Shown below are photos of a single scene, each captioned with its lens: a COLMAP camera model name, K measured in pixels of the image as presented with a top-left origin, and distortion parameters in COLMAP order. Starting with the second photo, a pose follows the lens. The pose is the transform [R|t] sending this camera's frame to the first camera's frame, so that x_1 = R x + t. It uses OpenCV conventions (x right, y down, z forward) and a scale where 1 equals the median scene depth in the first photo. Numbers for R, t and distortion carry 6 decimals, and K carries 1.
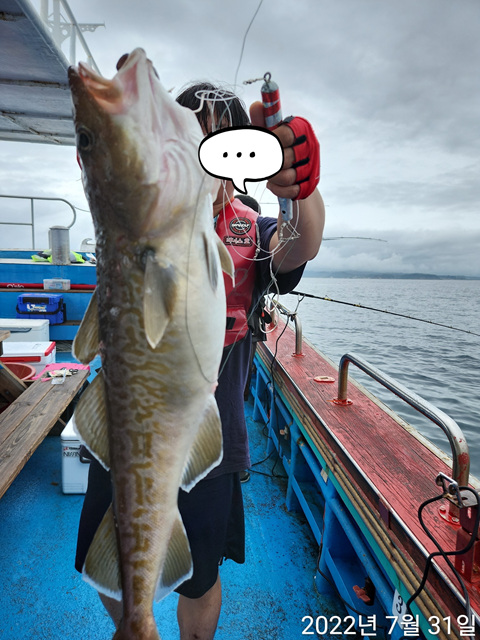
lens RADIAL K [[484.7, 0, 240.0], [0, 484.7, 320.0], [0, 0, 1]] dist [0.000057, 0.000121]
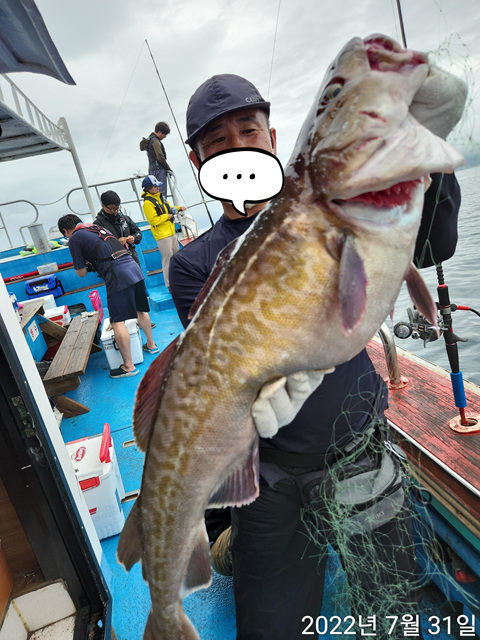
lens RADIAL K [[484.7, 0, 240.0], [0, 484.7, 320.0], [0, 0, 1]] dist [0.000057, 0.000121]
pose [[0.963454, -0.265542, 0.035270, 0.035511], [0.259468, 0.957821, 0.123512, 0.032335], [-0.066580, -0.109847, 0.991716, -0.332906]]
